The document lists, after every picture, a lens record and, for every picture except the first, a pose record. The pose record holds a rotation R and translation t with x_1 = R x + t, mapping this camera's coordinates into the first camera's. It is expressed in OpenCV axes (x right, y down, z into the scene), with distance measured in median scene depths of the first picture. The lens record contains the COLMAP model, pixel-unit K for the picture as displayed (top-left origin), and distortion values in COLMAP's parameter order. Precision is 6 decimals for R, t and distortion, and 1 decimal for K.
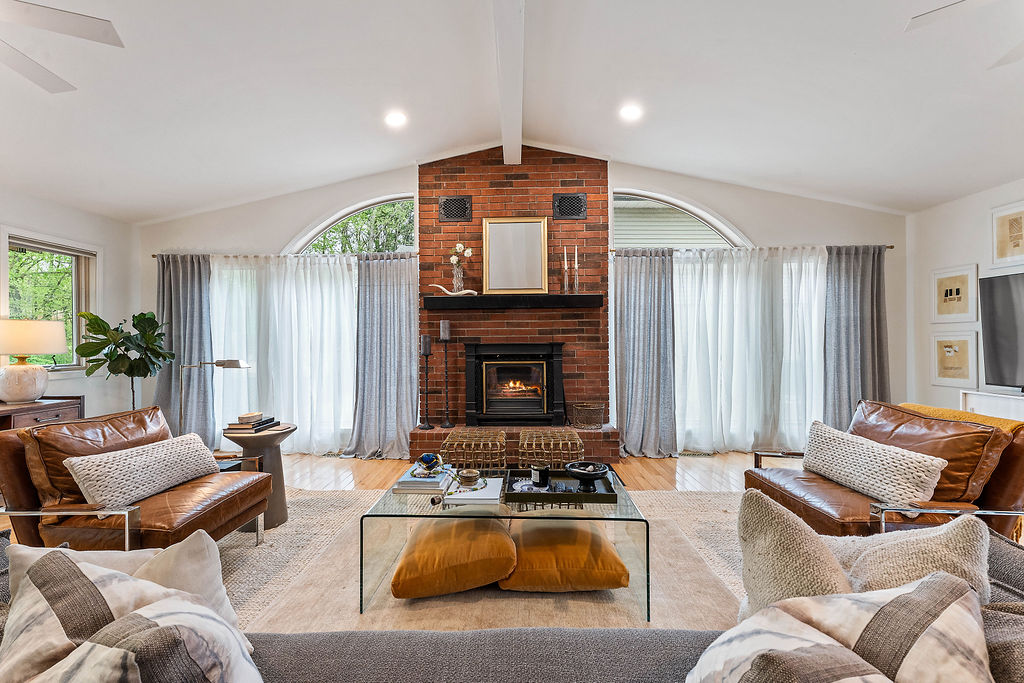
lens RADIAL K [[418.0, 0, 510.6], [0, 418.0, 344.6], [0, 0, 1]] dist [-0.002620, -0.000493]
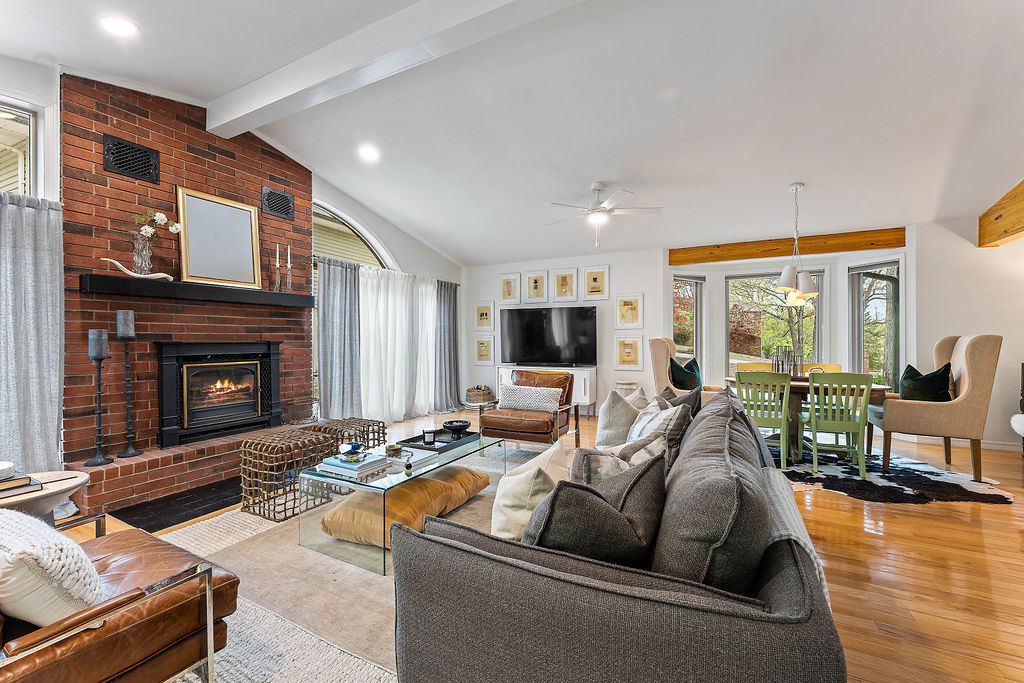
lens RADIAL K [[418.0, 0, 512.8], [0, 418.0, 341.7], [0, 0, 1]] dist [-0.002620, -0.000493]
pose [[0.432594, 0.001844, 0.901587, -0.513428], [0.003605, 0.999986, -0.003775, 0.002025], [-0.901582, 0.004884, 0.432581, 0.074045]]
